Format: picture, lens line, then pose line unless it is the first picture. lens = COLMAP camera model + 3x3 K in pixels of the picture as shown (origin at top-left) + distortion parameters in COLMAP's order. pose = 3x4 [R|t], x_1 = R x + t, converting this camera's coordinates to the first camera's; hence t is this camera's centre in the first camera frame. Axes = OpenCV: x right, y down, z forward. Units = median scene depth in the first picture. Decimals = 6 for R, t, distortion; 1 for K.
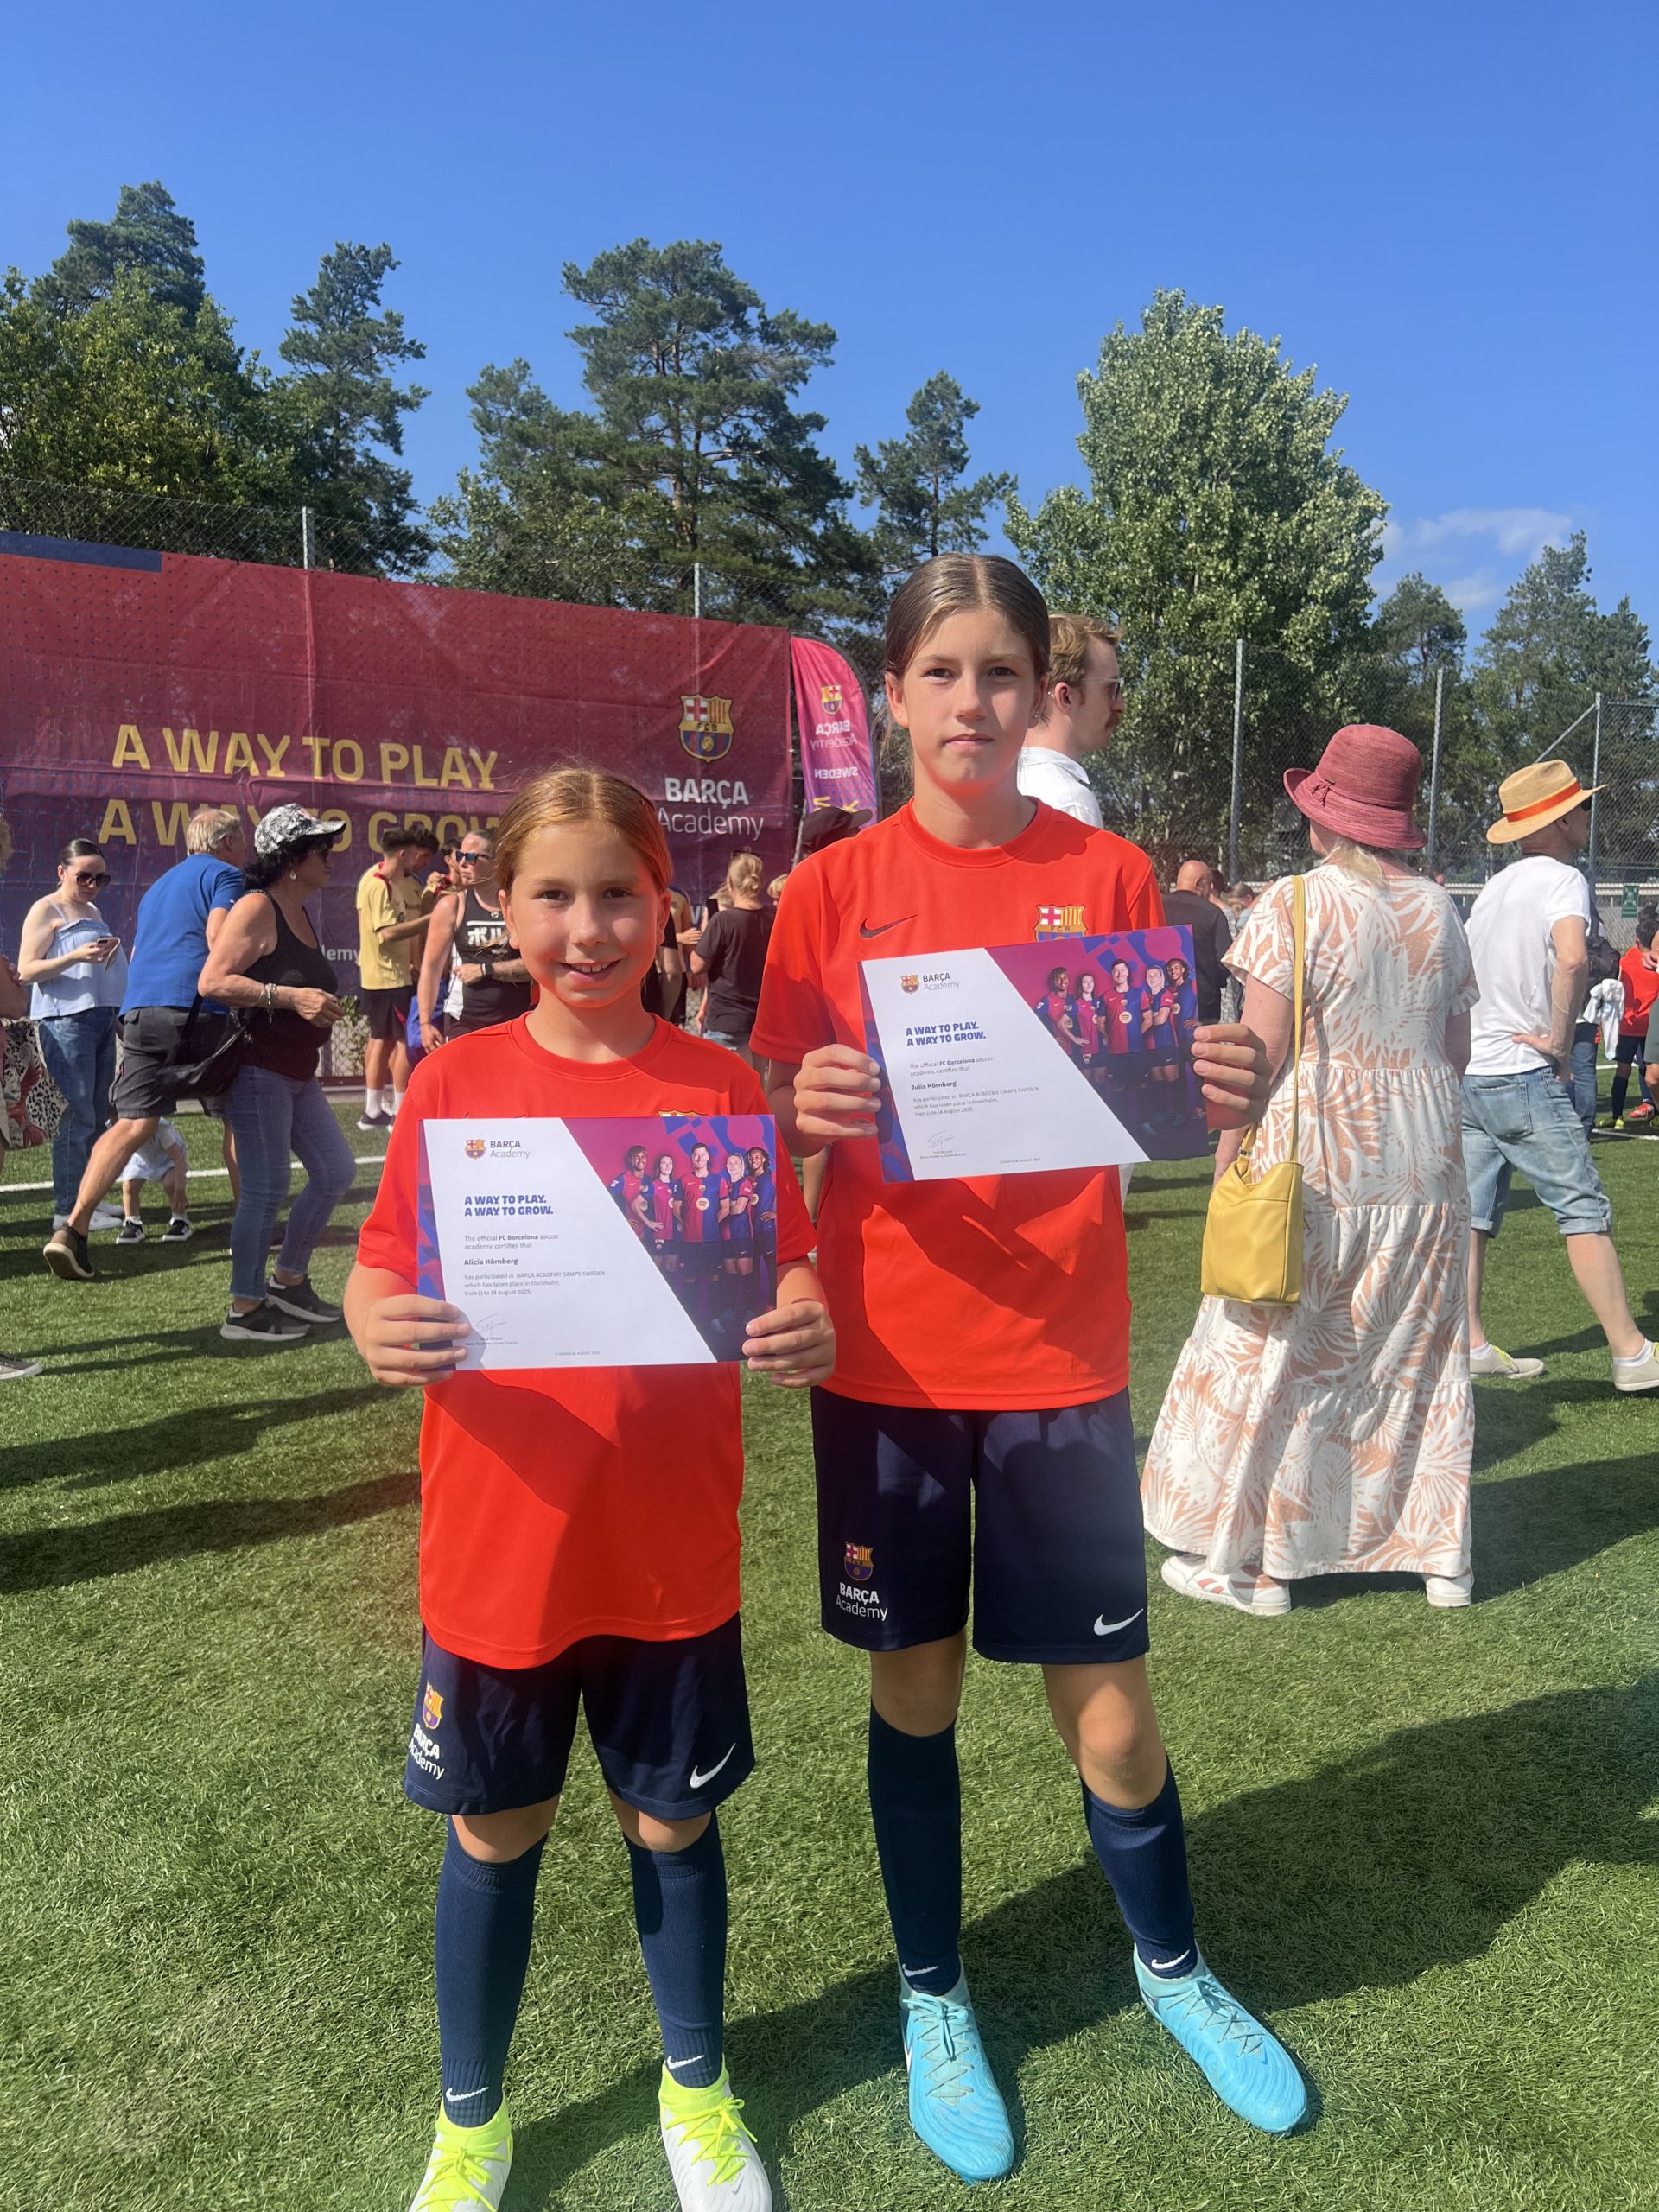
lens RADIAL K [[1698.2, 0, 834.0], [0, 1698.2, 1112.4], [0, 0, 1]] dist [0.026433, -0.020291]
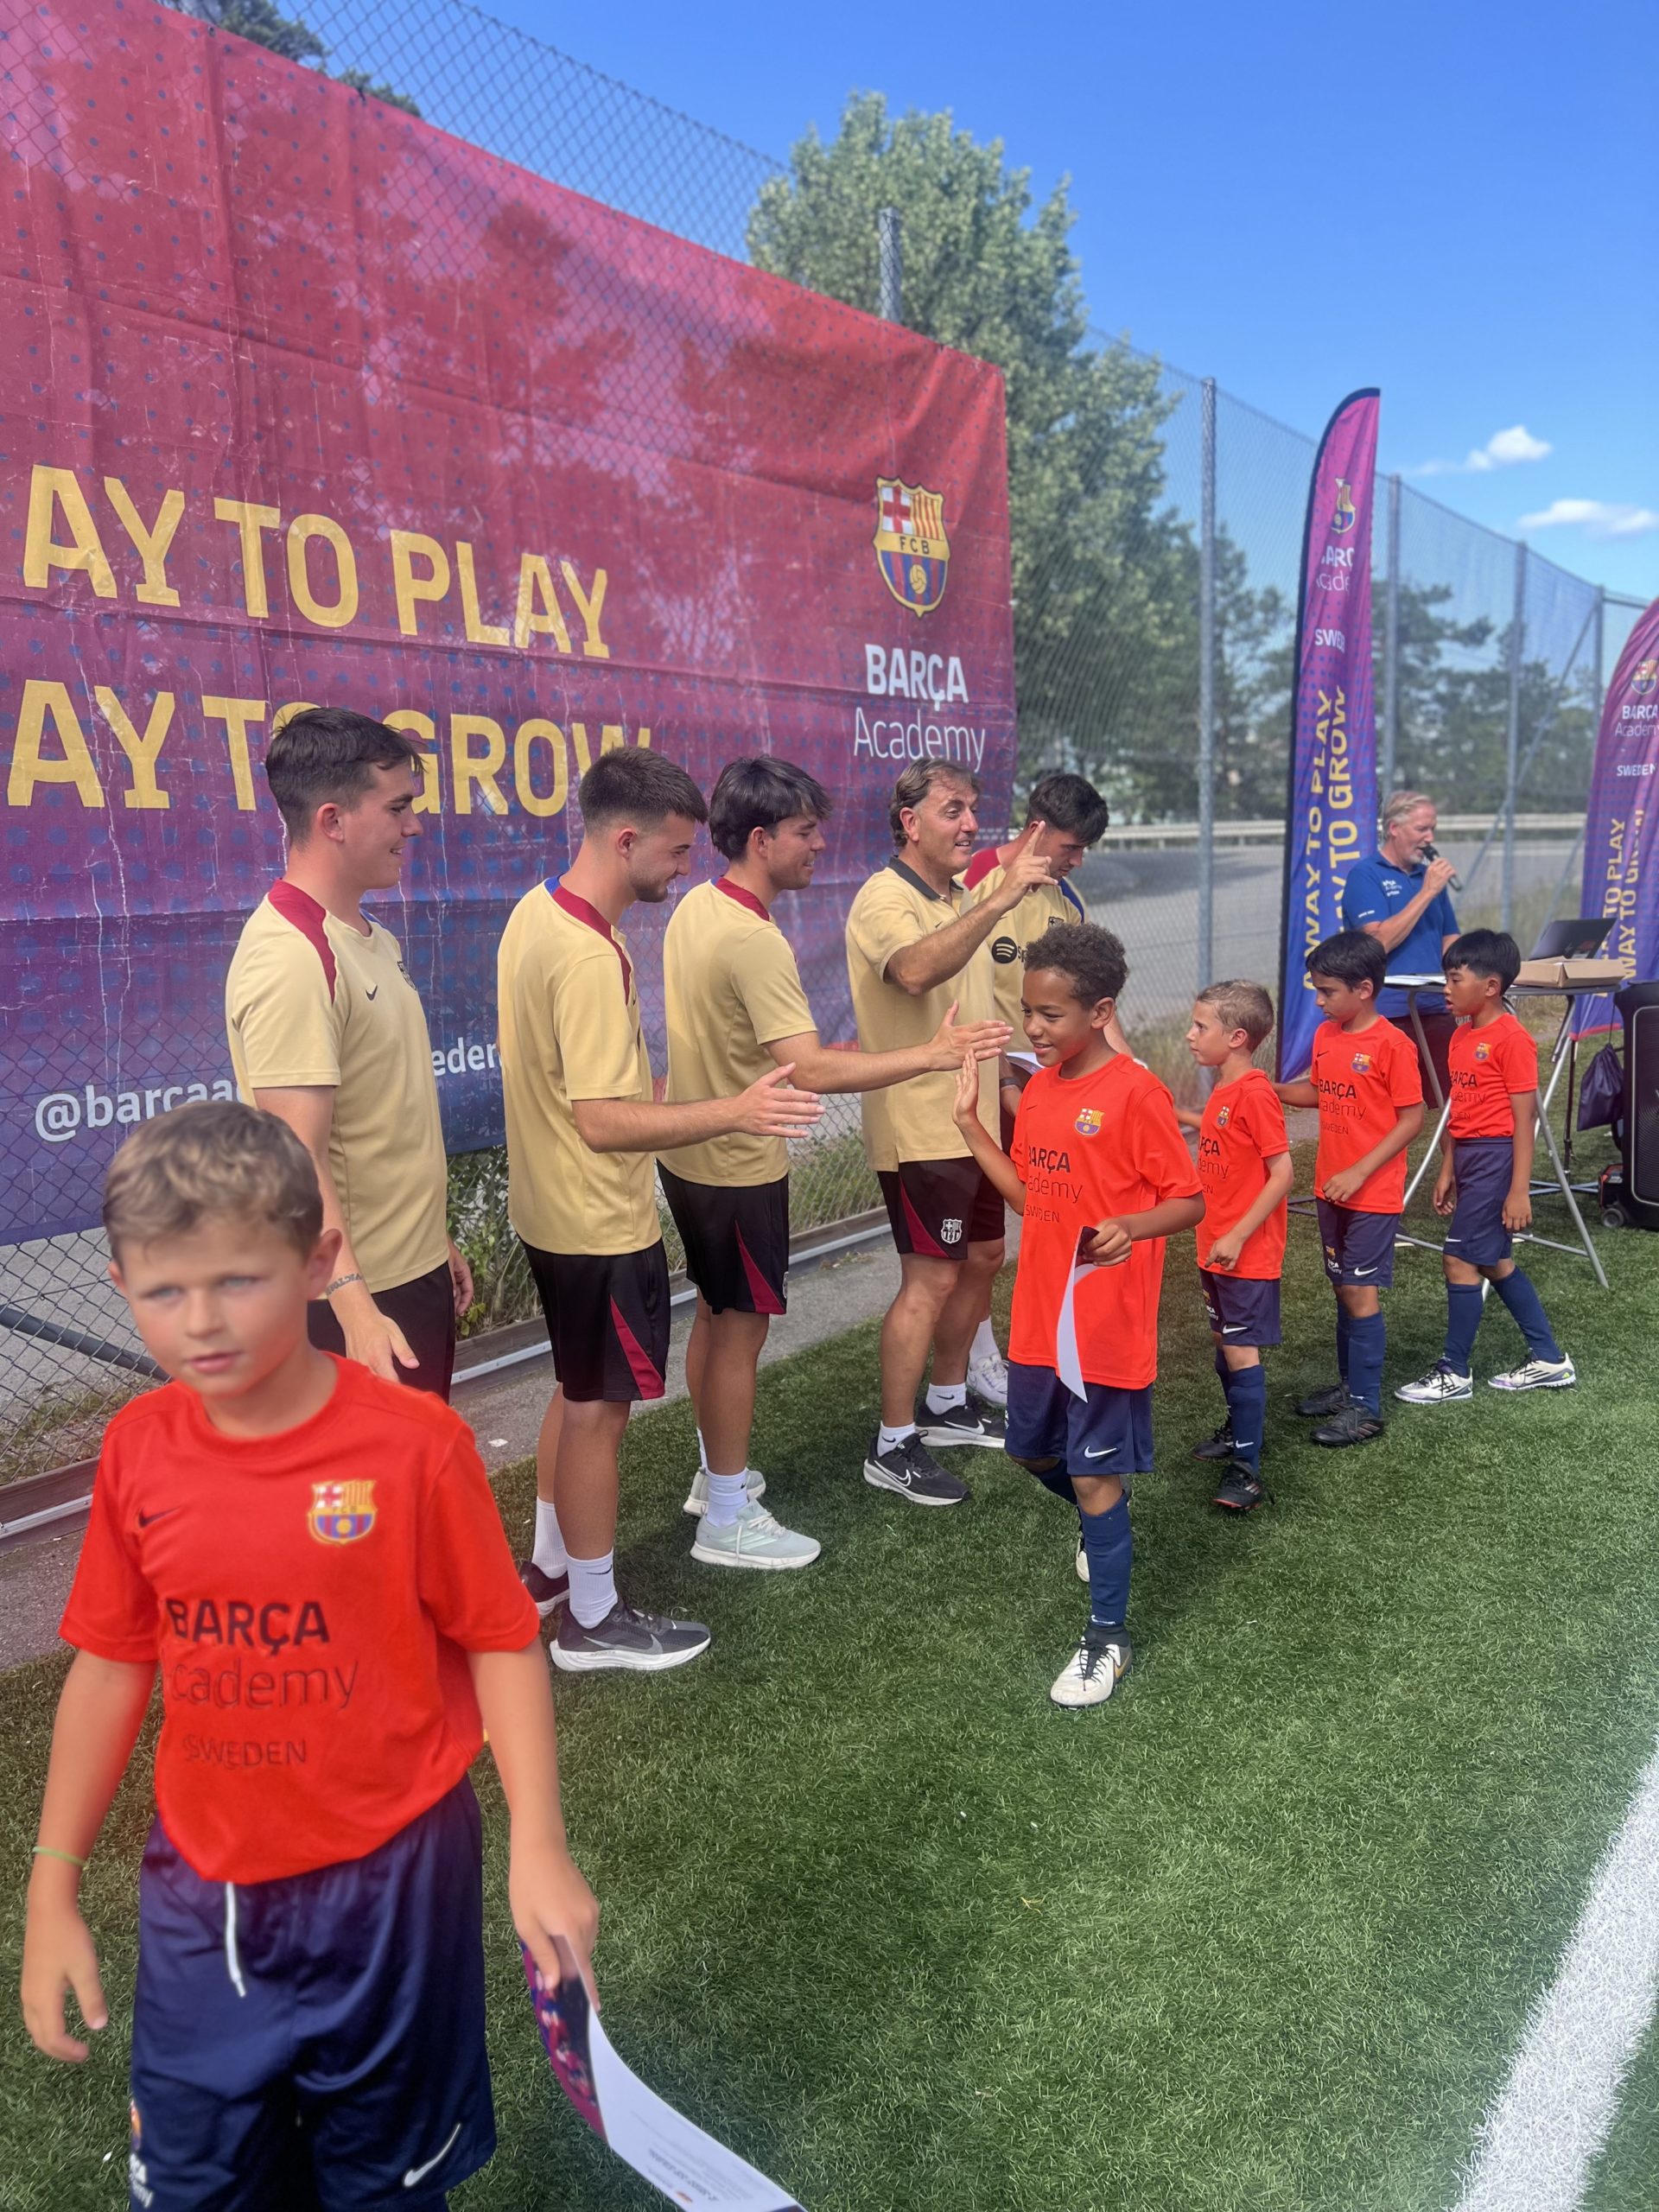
lens RADIAL K [[1698.2, 0, 838.0], [0, 1698.2, 1100.4], [0, 0, 1]] dist [0.026433, -0.020291]
pose [[0.935424, -0.085769, 0.342965, -0.304625], [0.078972, 0.996305, 0.033765, -0.088261], [-0.344594, -0.004500, 0.938741, 0.575683]]
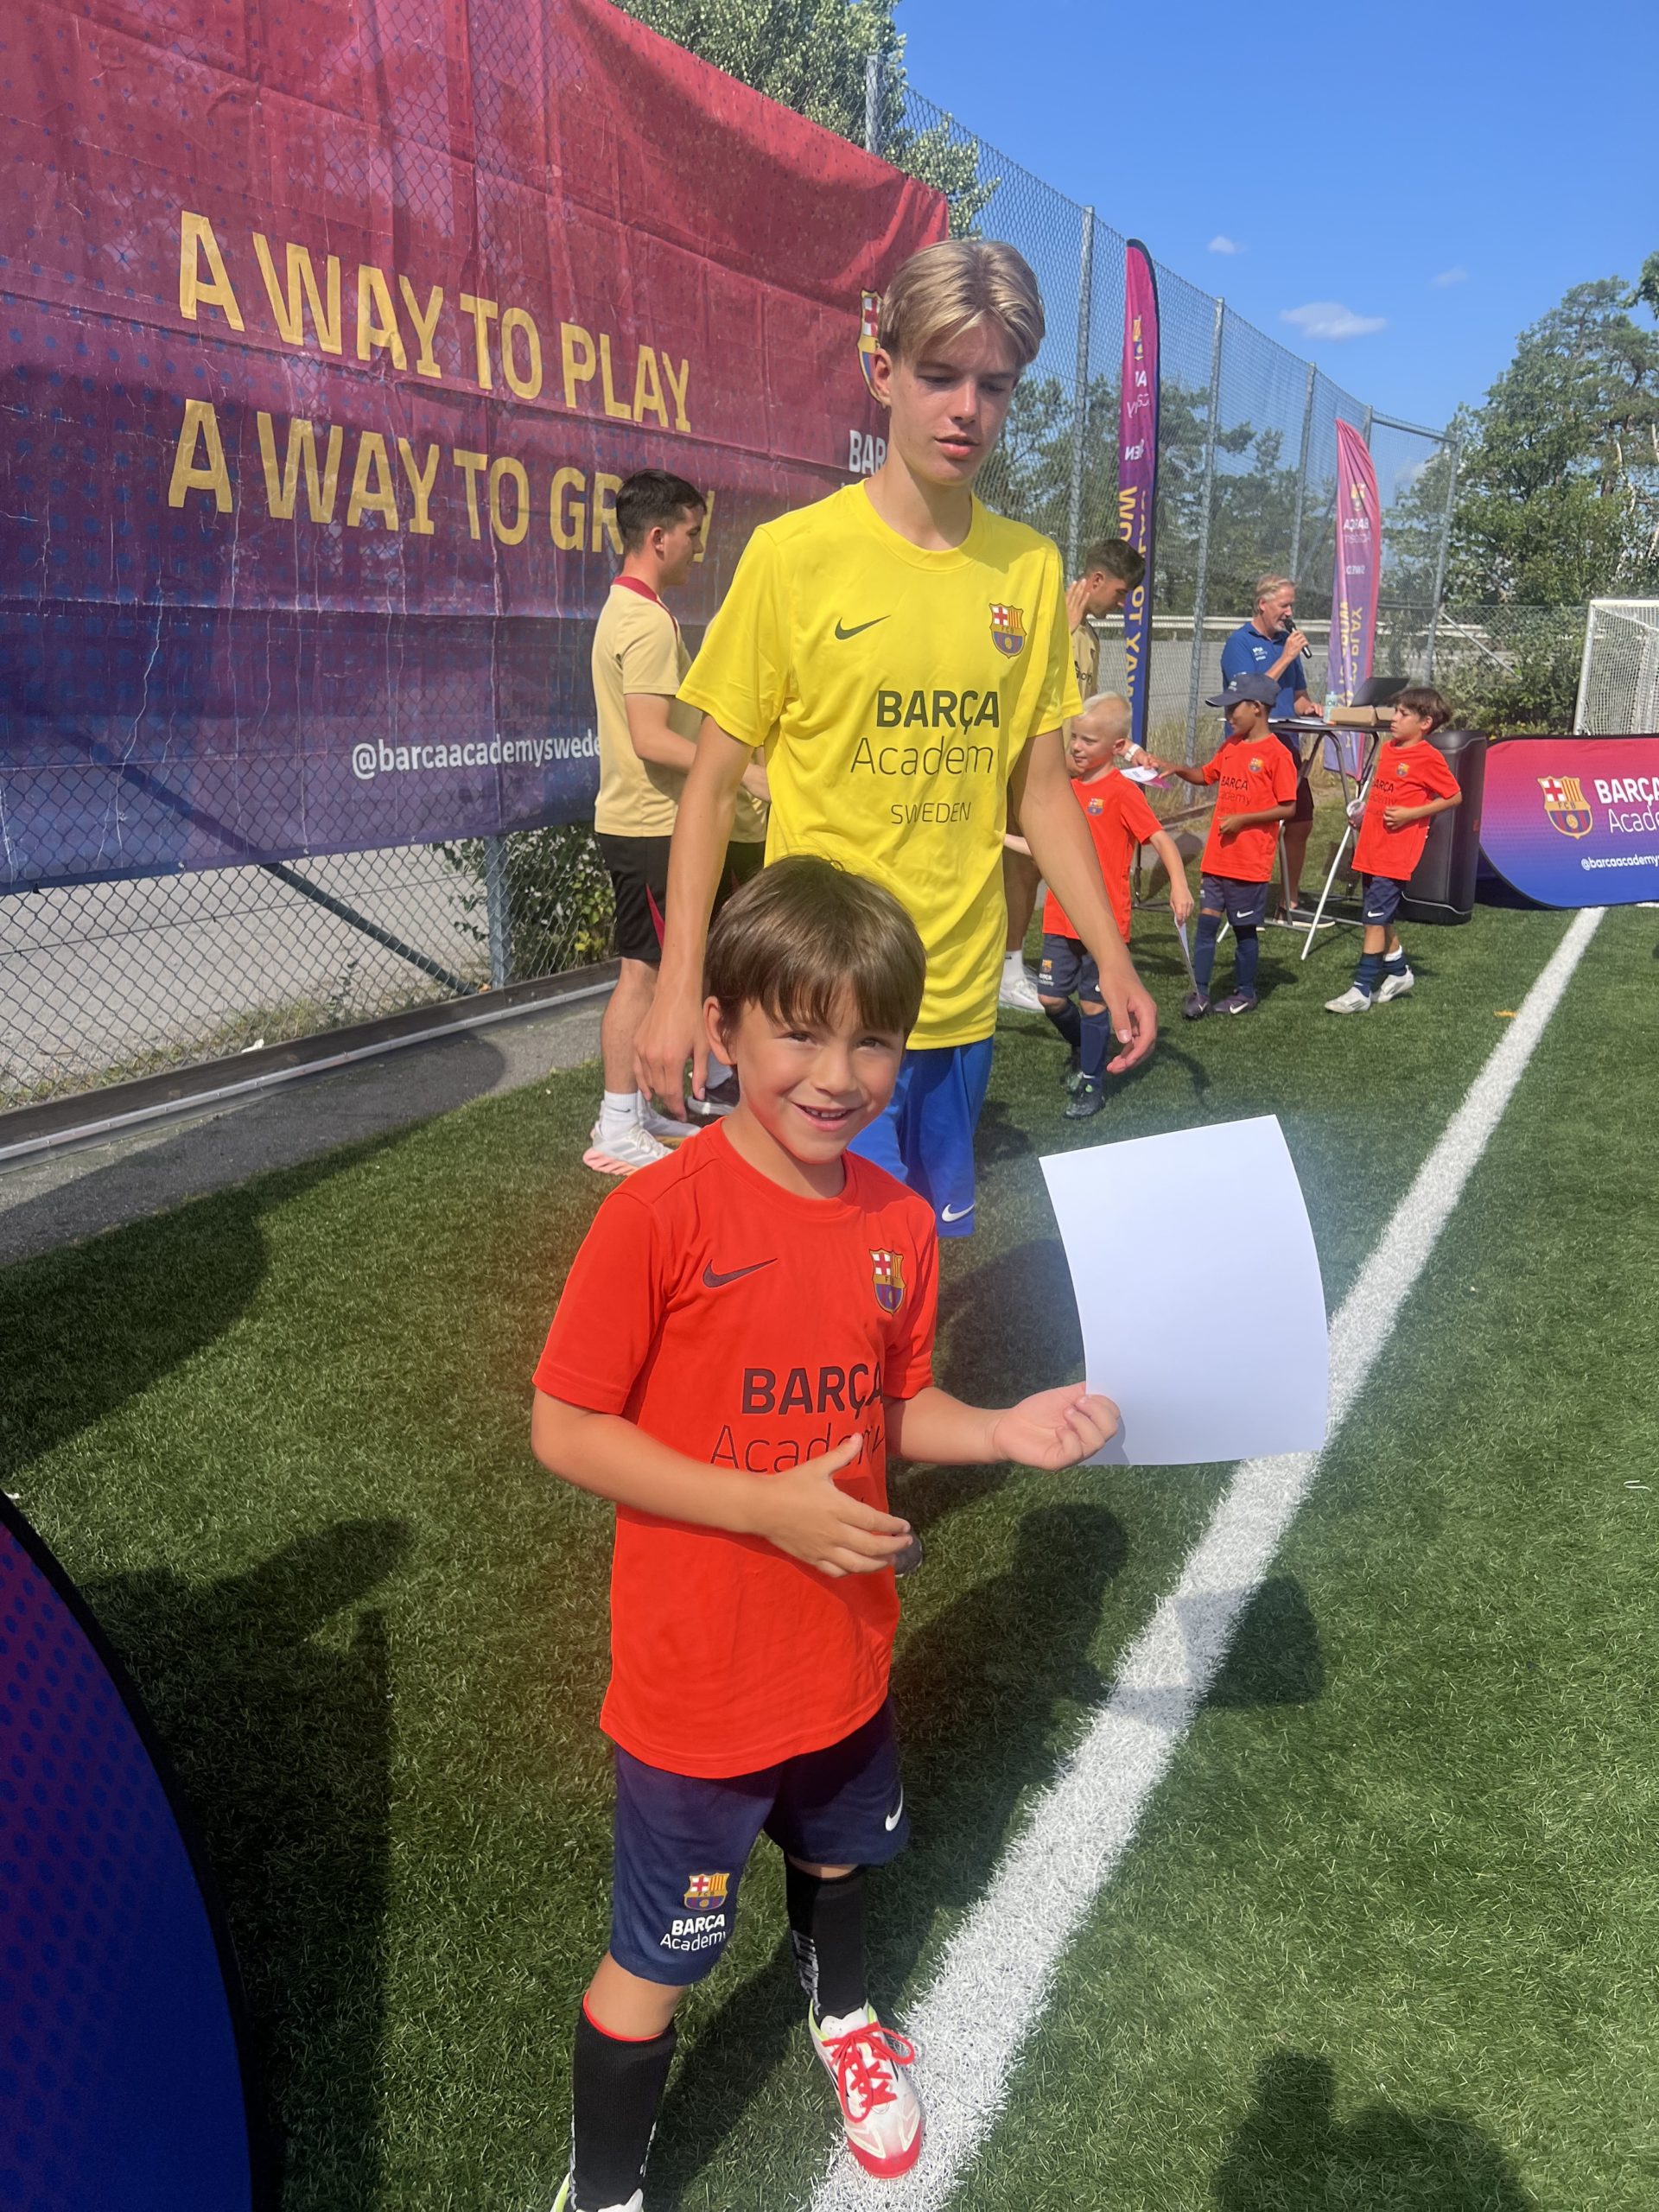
lens RADIAL K [[1698.2, 0, 837.3], [0, 1698.2, 1073.3], [0, 0, 1]] dist [0.026433, -0.020291]
pose [[0.876070, -0.112764, 0.468813, -0.441412], [0.046234, 0.987435, 0.151111, -0.066953], [-0.479963, -0.110709, 0.870275, 0.477108]]
